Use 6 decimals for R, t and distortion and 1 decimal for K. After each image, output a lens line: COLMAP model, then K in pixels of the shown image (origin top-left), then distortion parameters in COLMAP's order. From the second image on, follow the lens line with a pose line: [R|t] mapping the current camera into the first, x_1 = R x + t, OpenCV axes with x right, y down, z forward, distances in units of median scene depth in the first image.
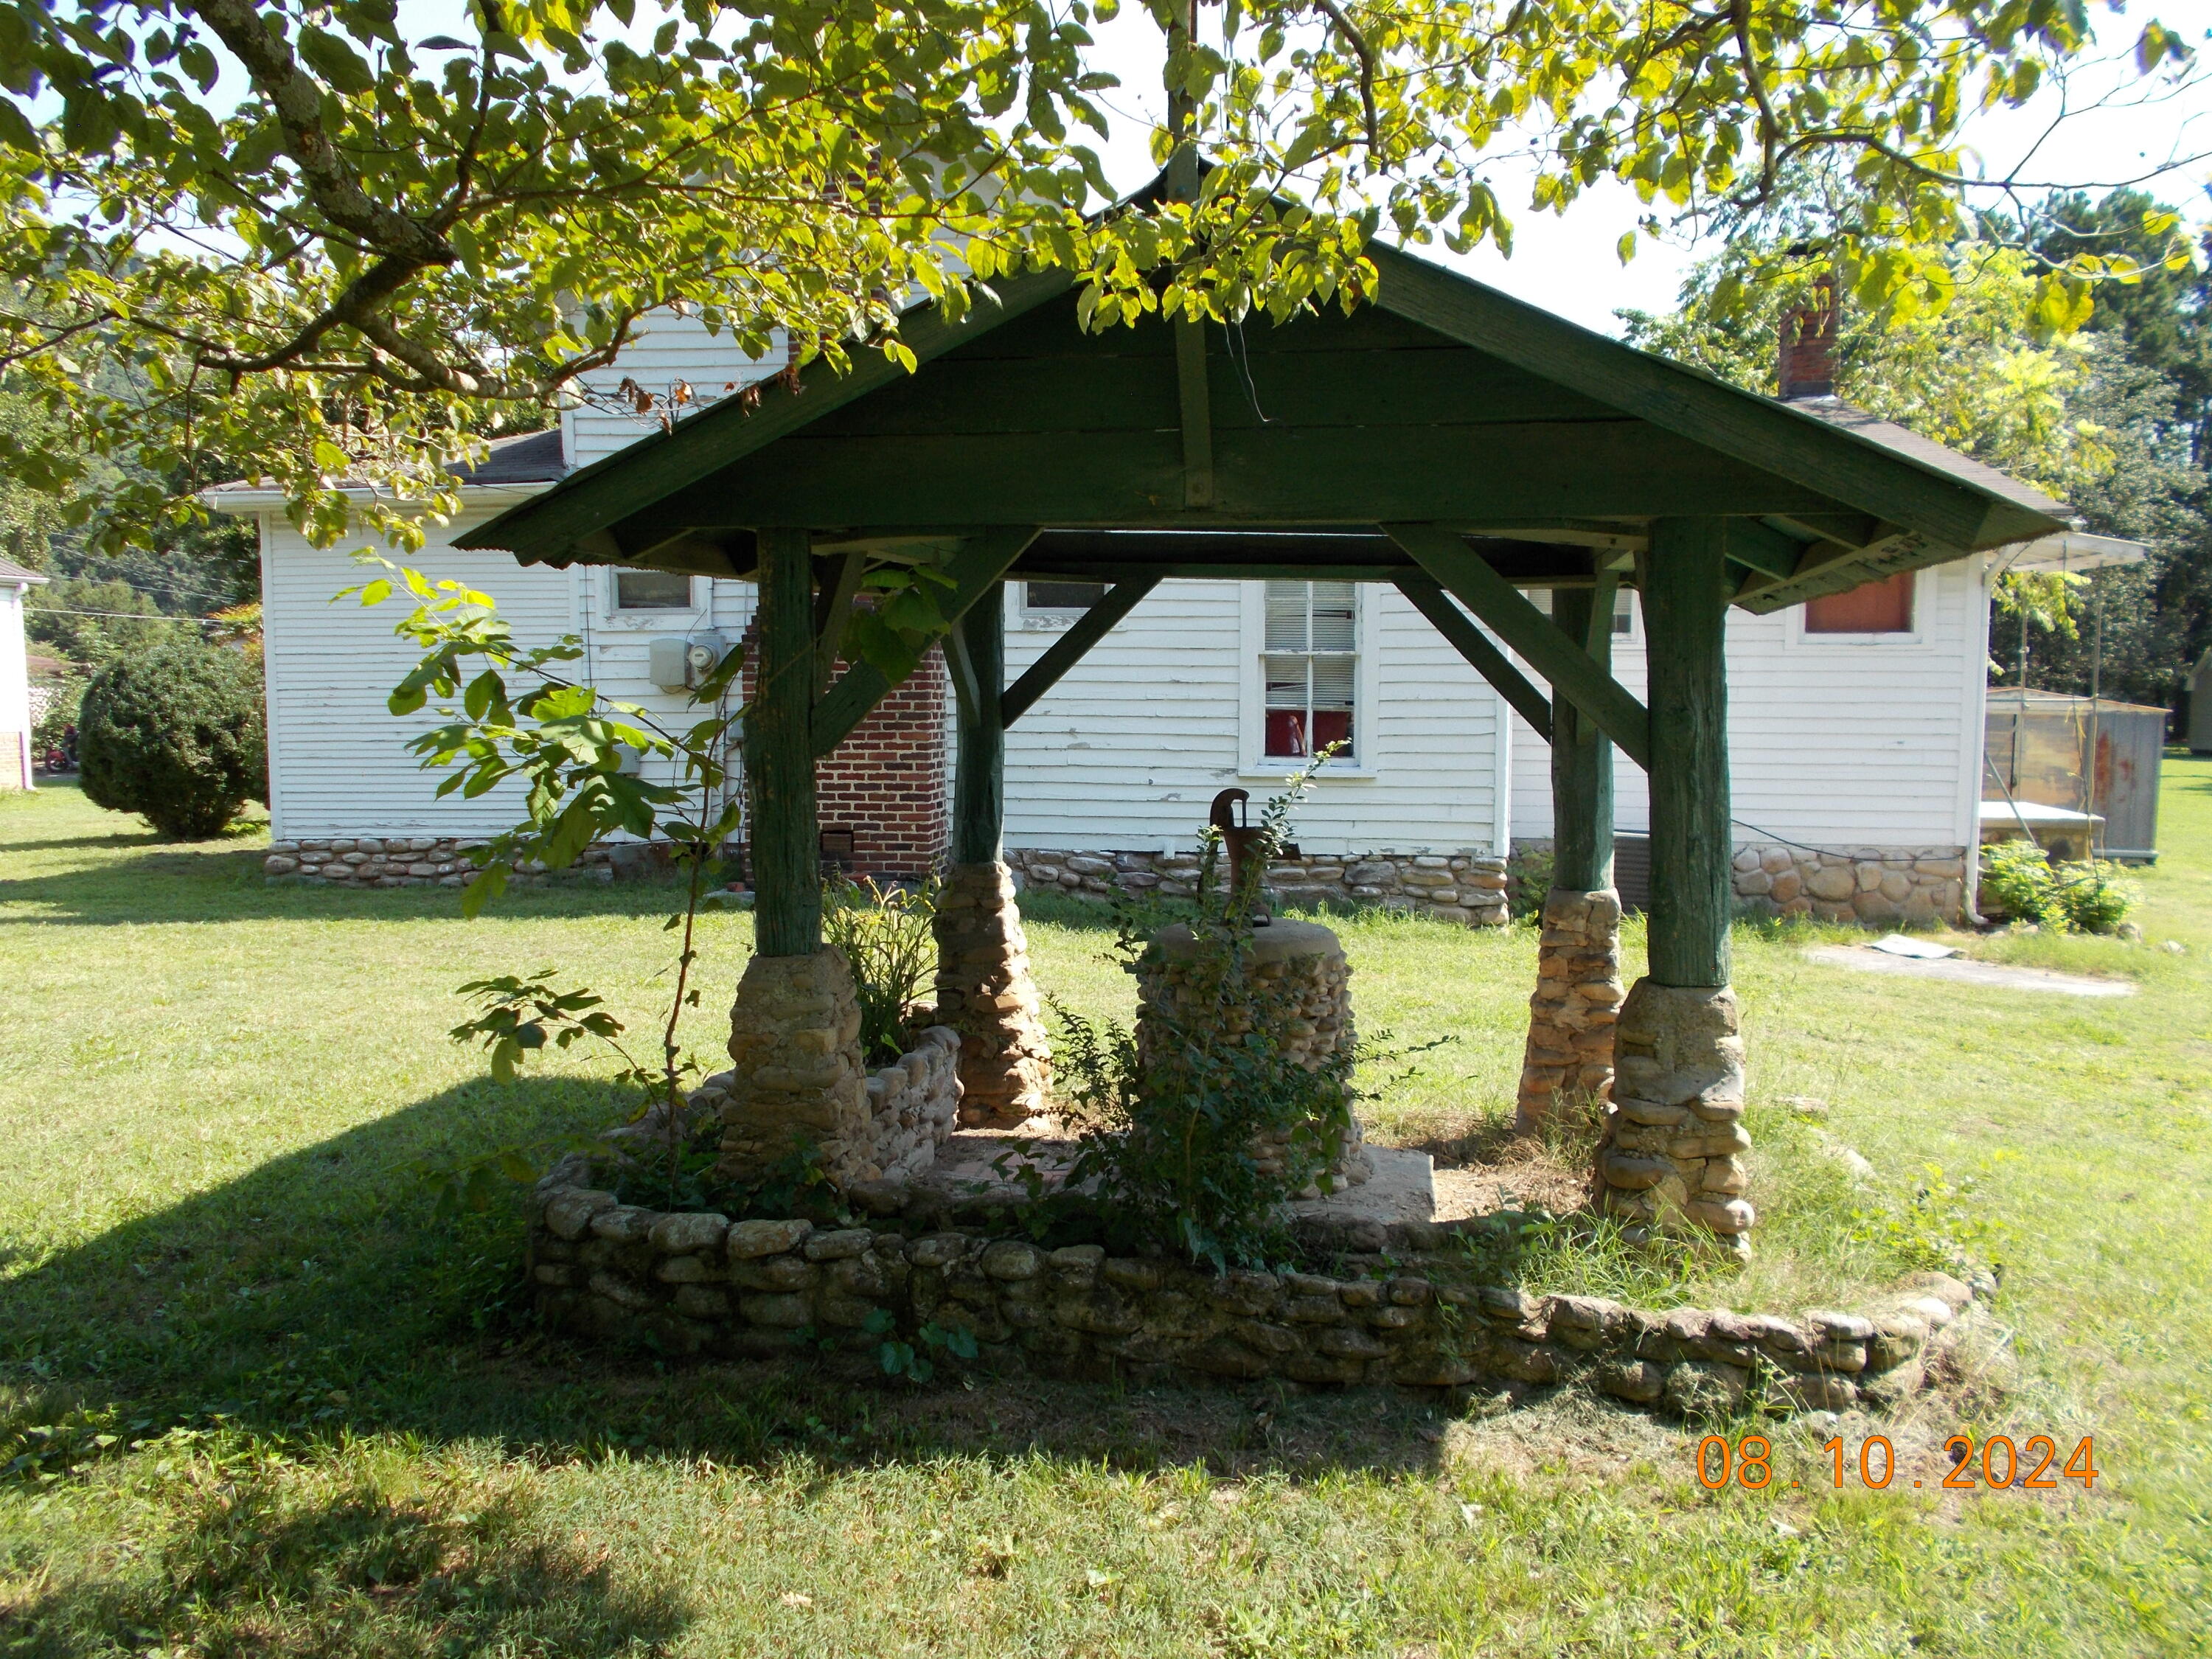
lens RADIAL K [[1716.6, 0, 1101.0], [0, 1716.6, 825.8], [0, 0, 1]] dist [0.016339, -0.008777]
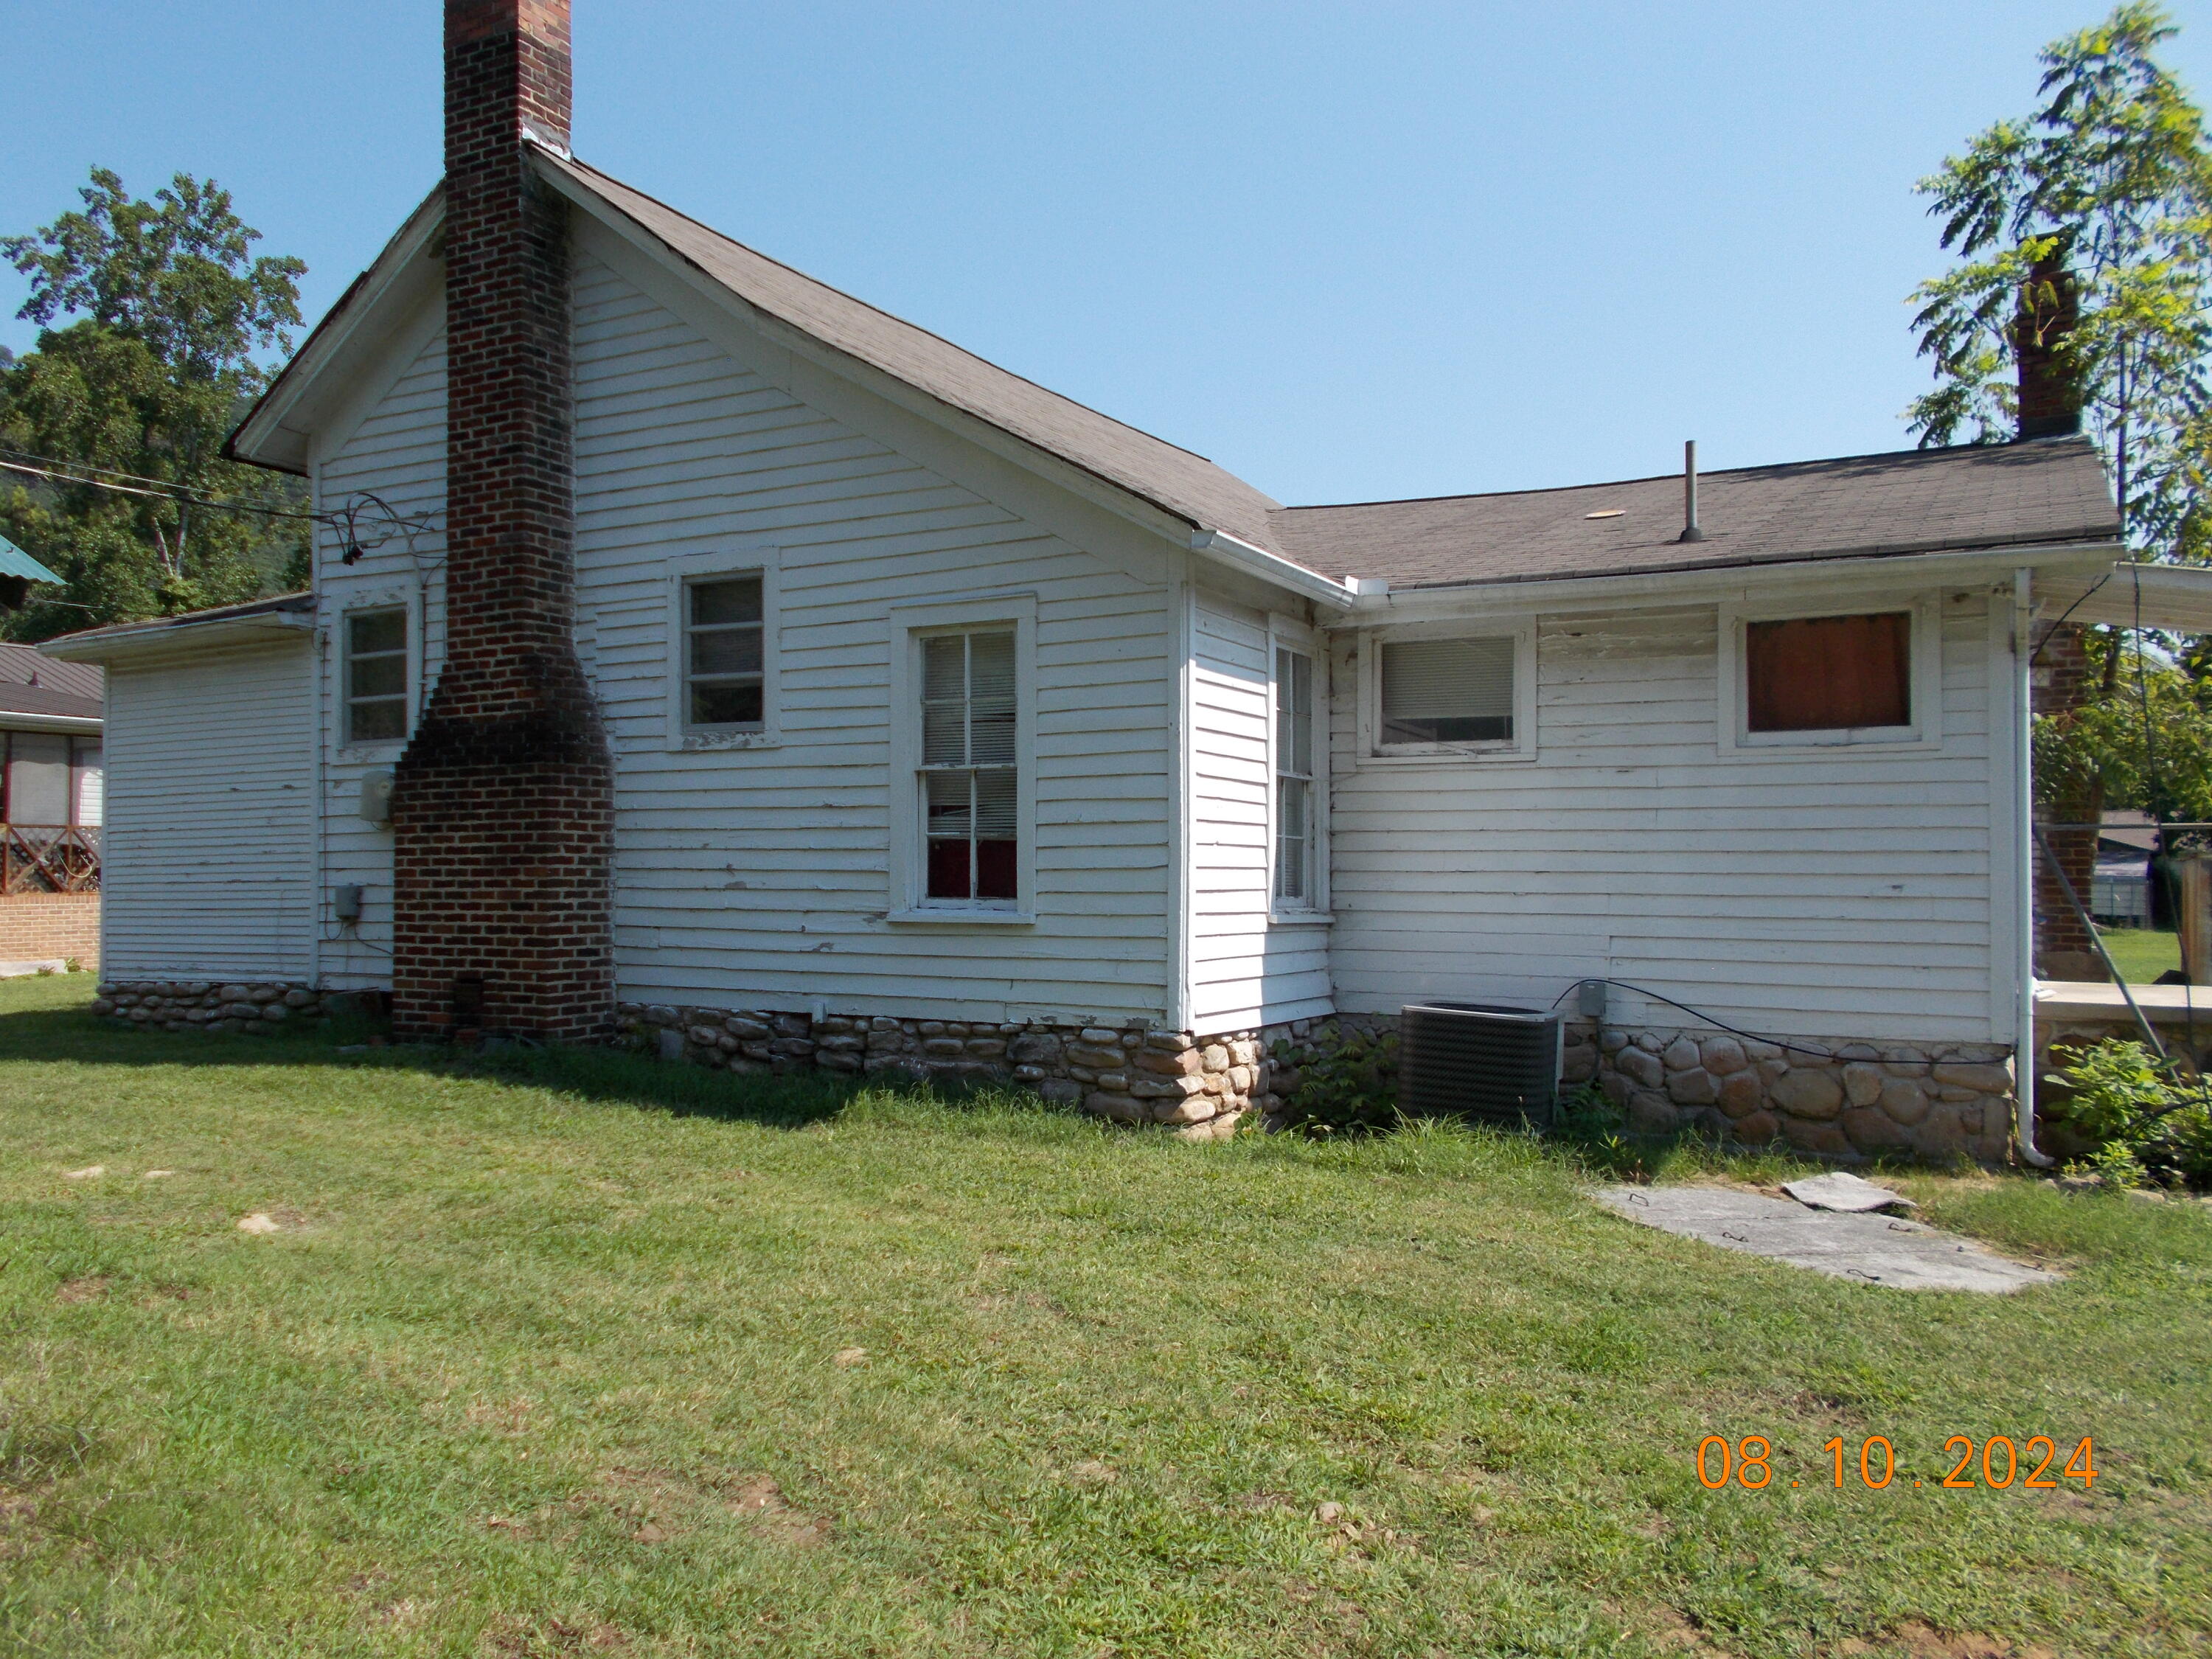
lens RADIAL K [[1716.6, 0, 1106.9], [0, 1716.6, 817.3], [0, 0, 1]] dist [0.016339, -0.008777]
pose [[0.932492, -0.014695, -0.360892, 0.466304], [-0.027225, 0.993470, -0.110800, 0.008987], [0.360163, 0.113146, 0.926002, 0.285527]]
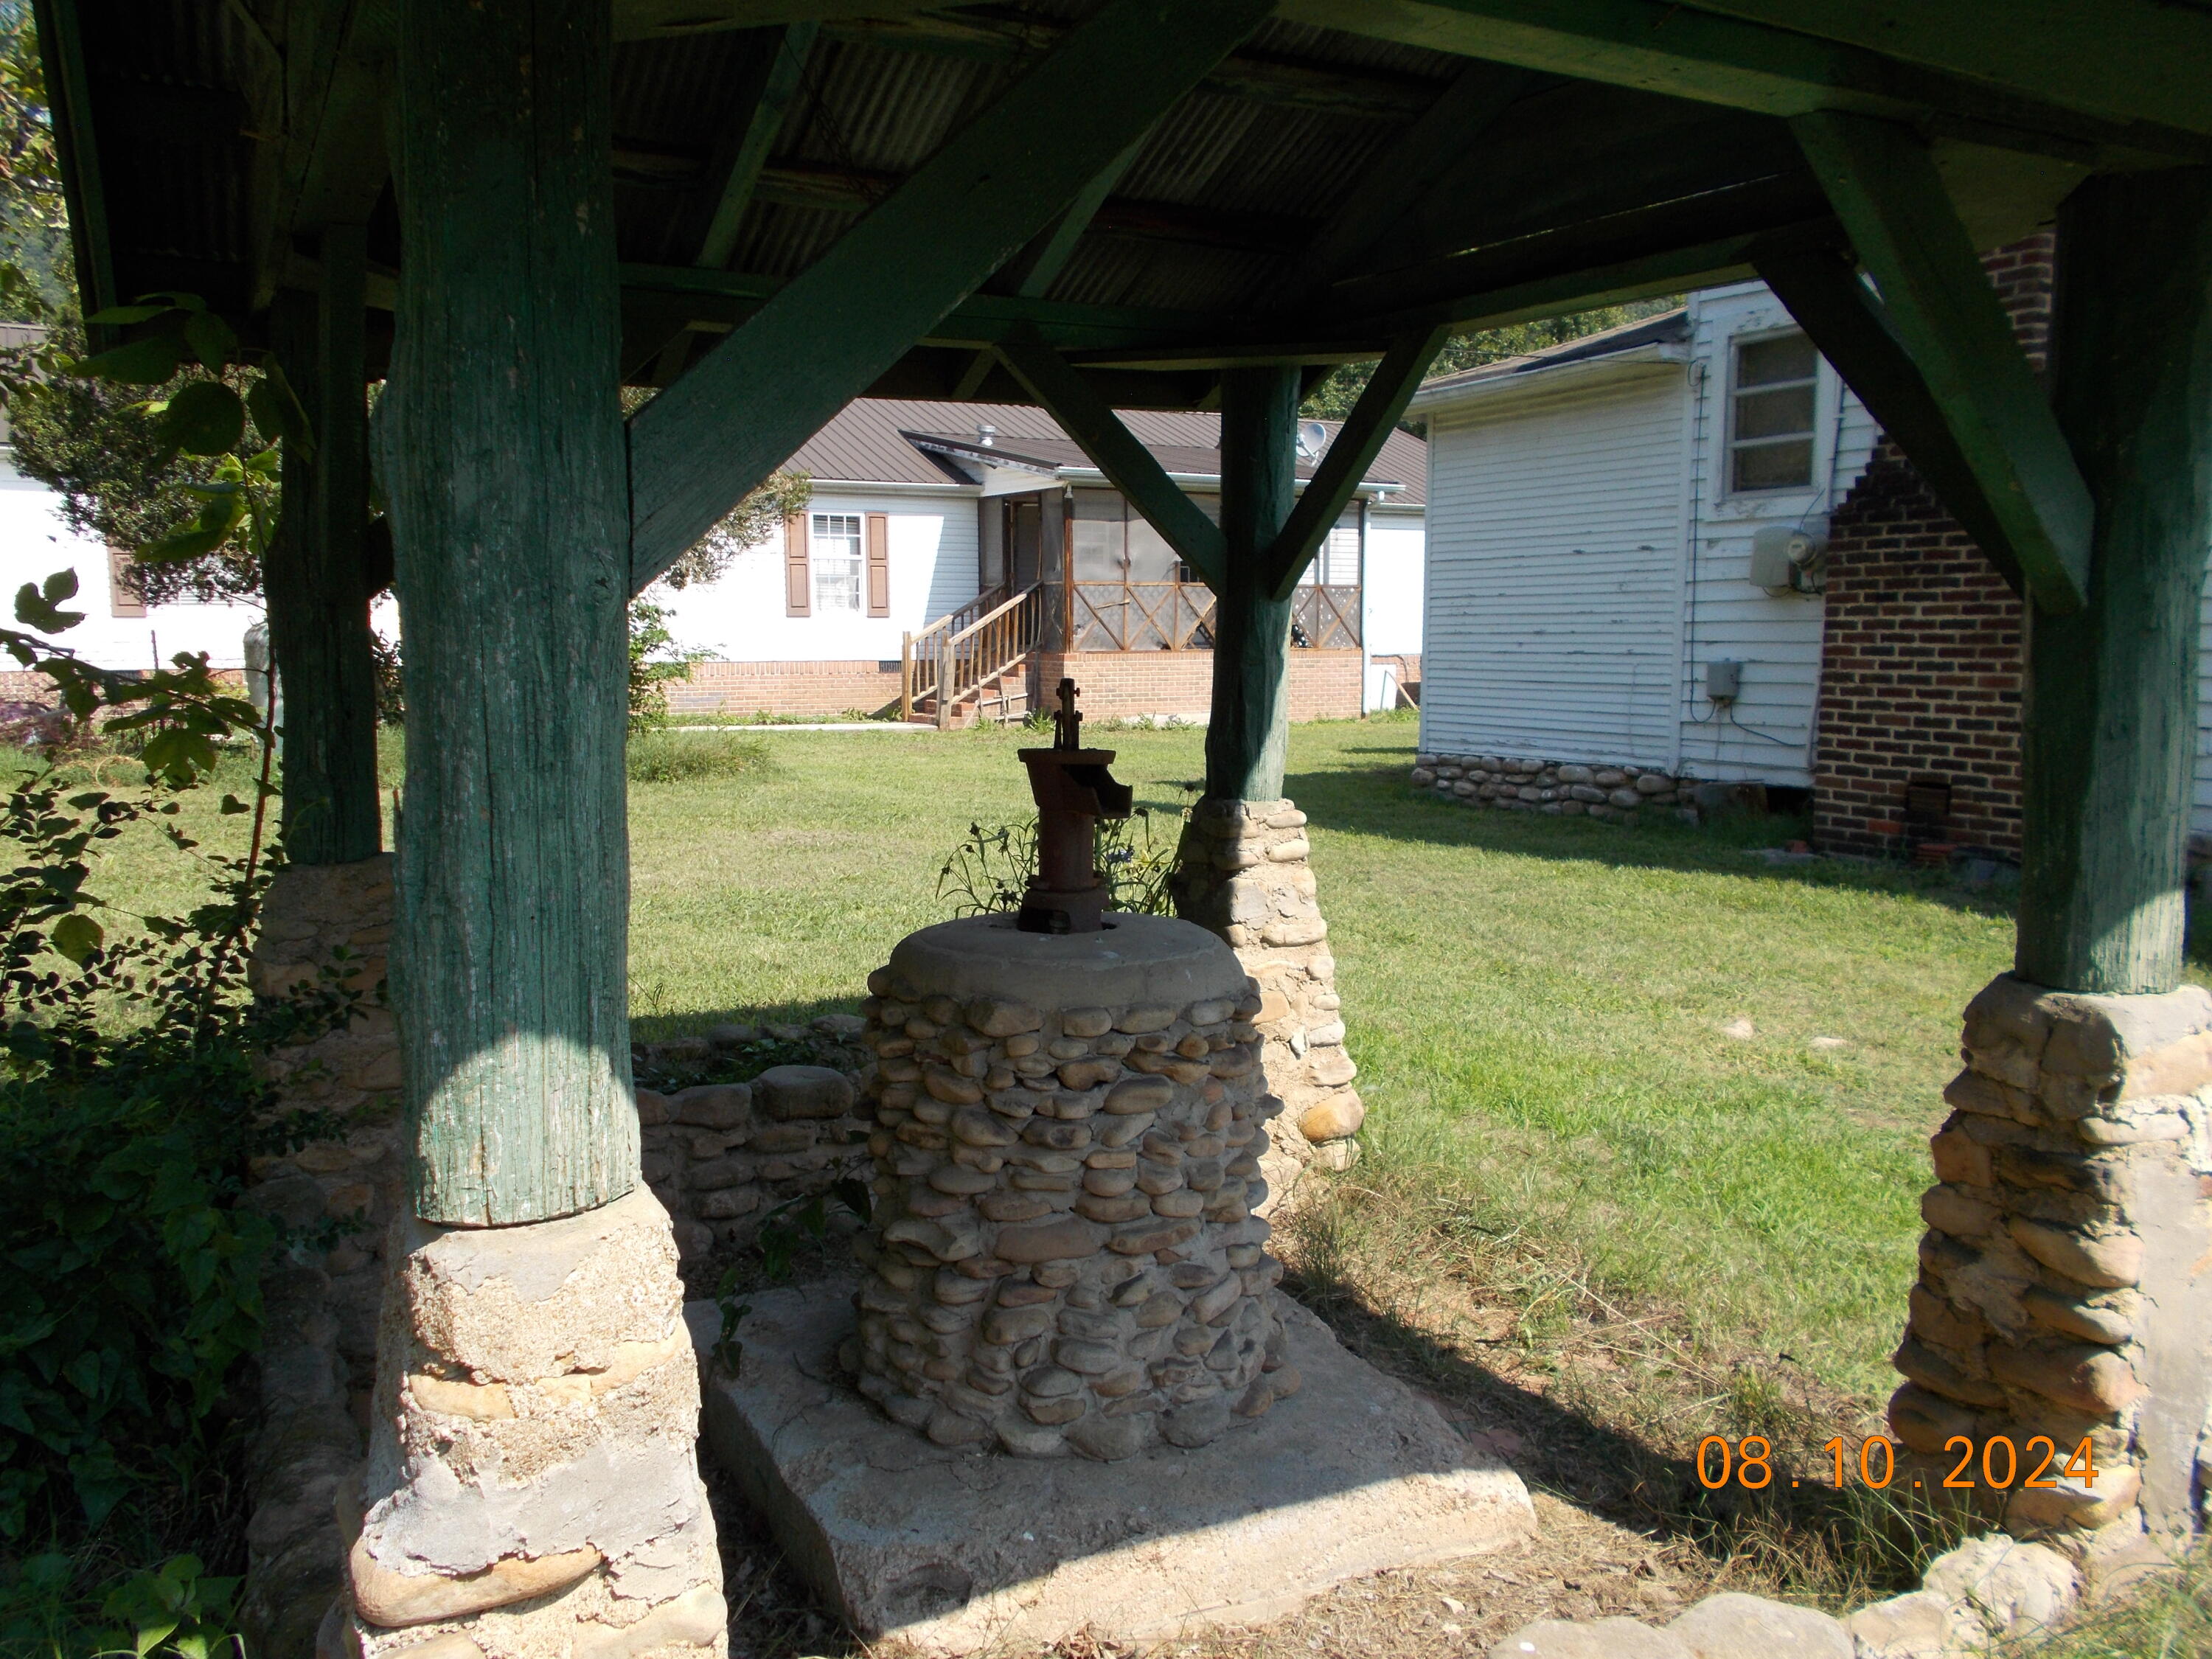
lens RADIAL K [[1716.6, 0, 1110.2], [0, 1716.6, 824.5], [0, 0, 1]] dist [0.016339, -0.008777]
pose [[0.598475, 0.095619, -0.795415, 0.215503], [-0.070019, 0.995295, 0.066965, -0.004291], [0.798076, 0.015618, 0.602354, 0.284480]]
